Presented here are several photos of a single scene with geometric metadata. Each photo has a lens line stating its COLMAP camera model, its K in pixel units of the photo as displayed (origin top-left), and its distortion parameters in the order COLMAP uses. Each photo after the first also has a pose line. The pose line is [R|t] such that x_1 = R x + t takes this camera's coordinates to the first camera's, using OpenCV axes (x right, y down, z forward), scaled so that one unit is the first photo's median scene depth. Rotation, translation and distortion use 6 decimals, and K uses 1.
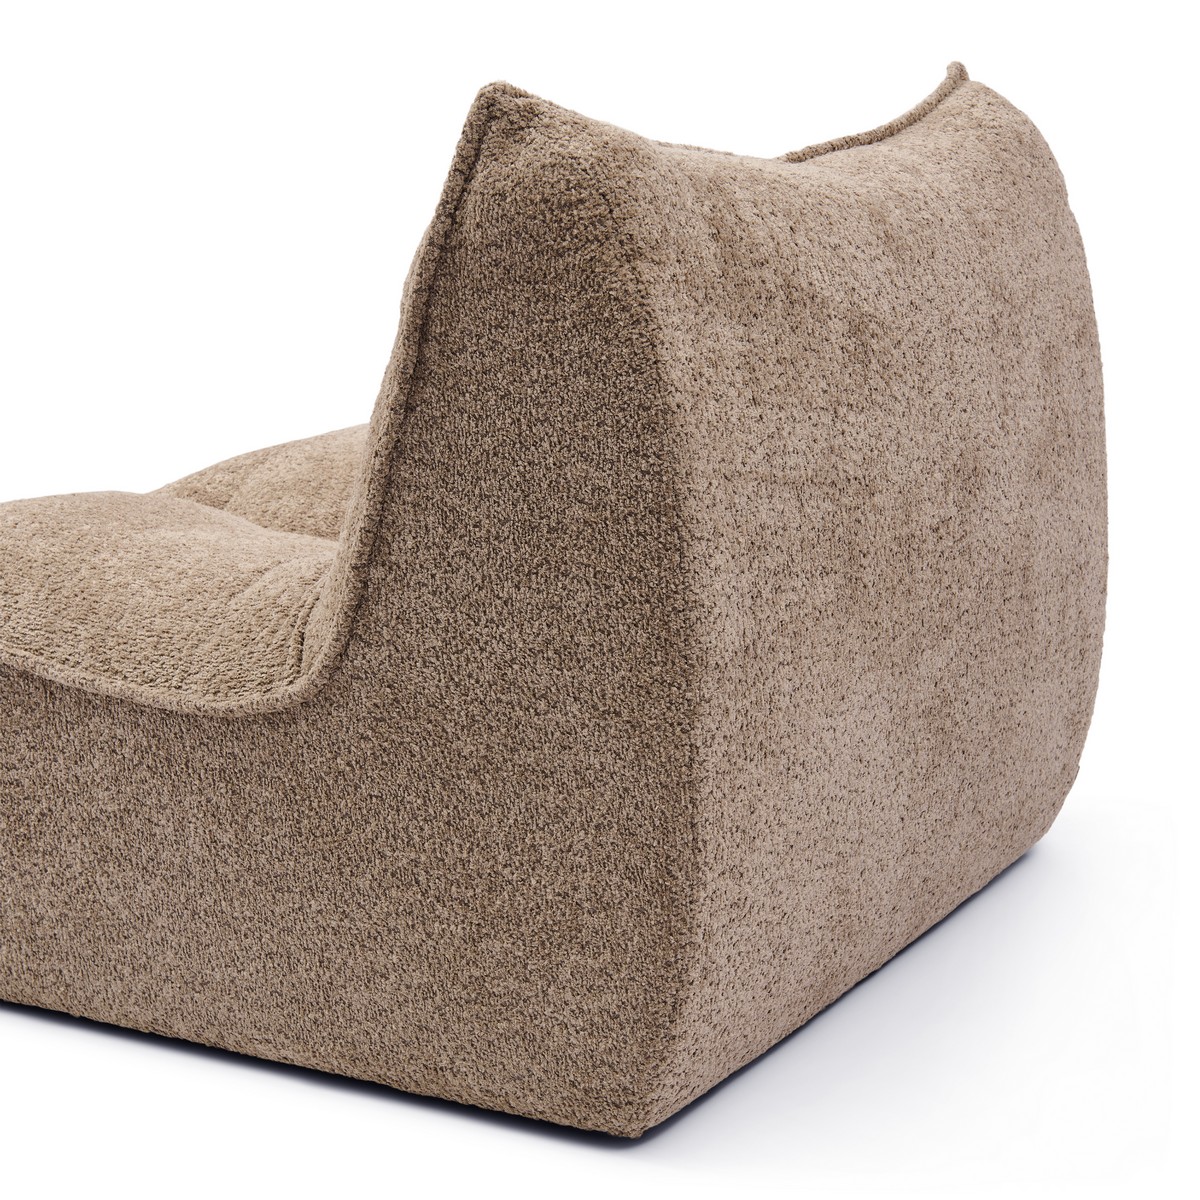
lens RADIAL K [[2459.3, 0, 600.0], [0, 2459.3, 599.8], [0, 0, 1]] dist [-0.002213, 0.000000]
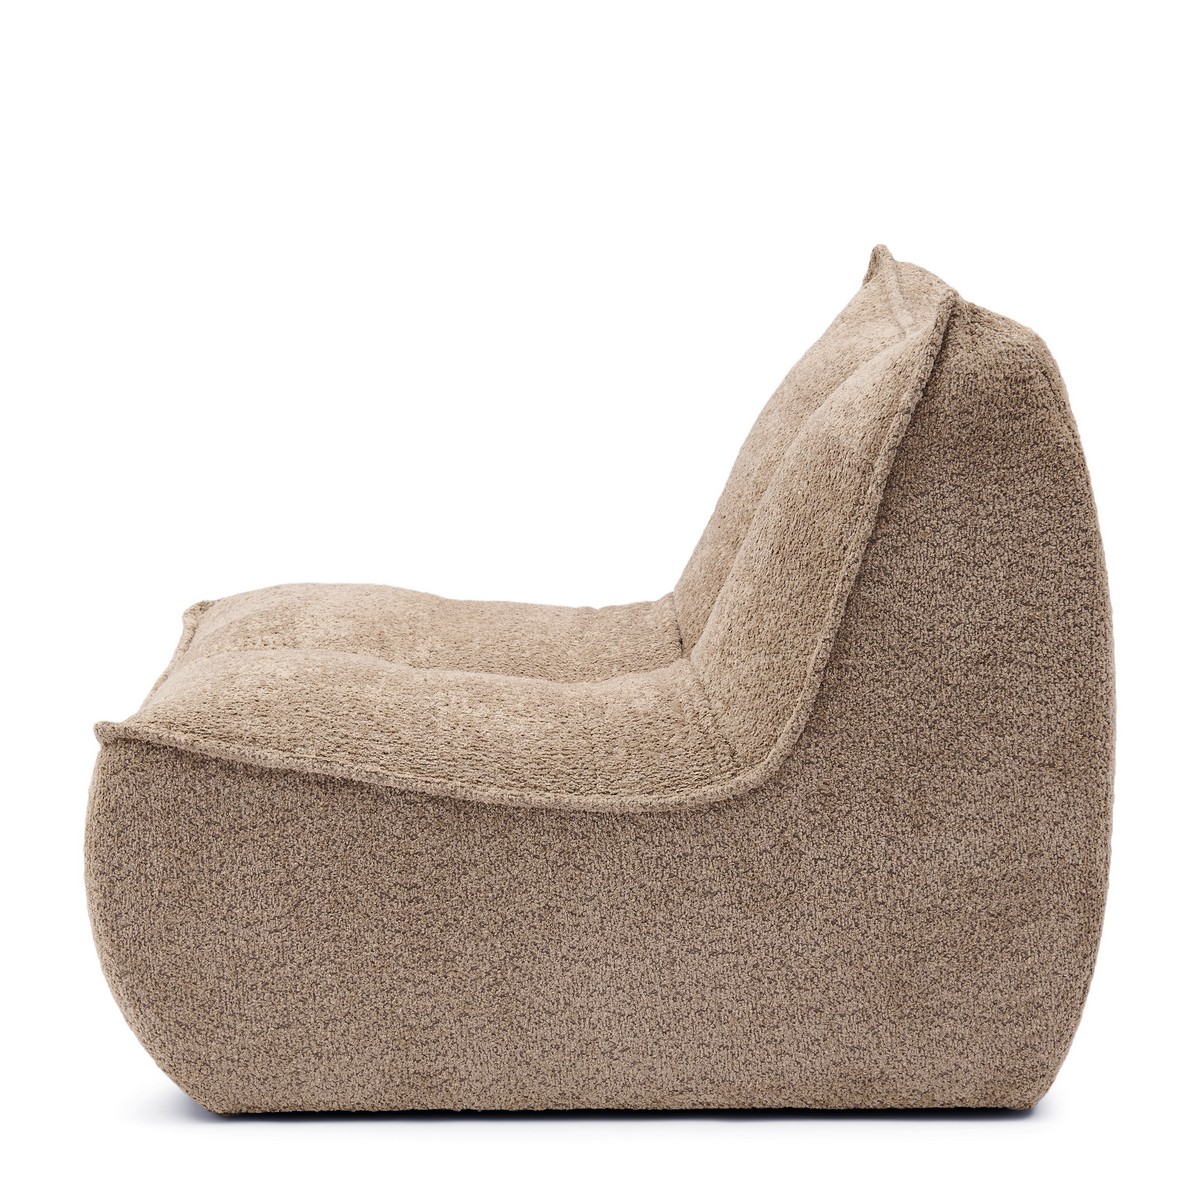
lens RADIAL K [[3344.8, 0, 600.0], [0, 3344.8, 599.7], [0, 0, 1]] dist [0.093478, 0.000000]
pose [[0.860782, -0.051670, 0.506344, -1.055213], [0.088821, 0.994818, -0.049479, 0.024711], [-0.501163, 0.087565, 0.860911, -0.405862]]
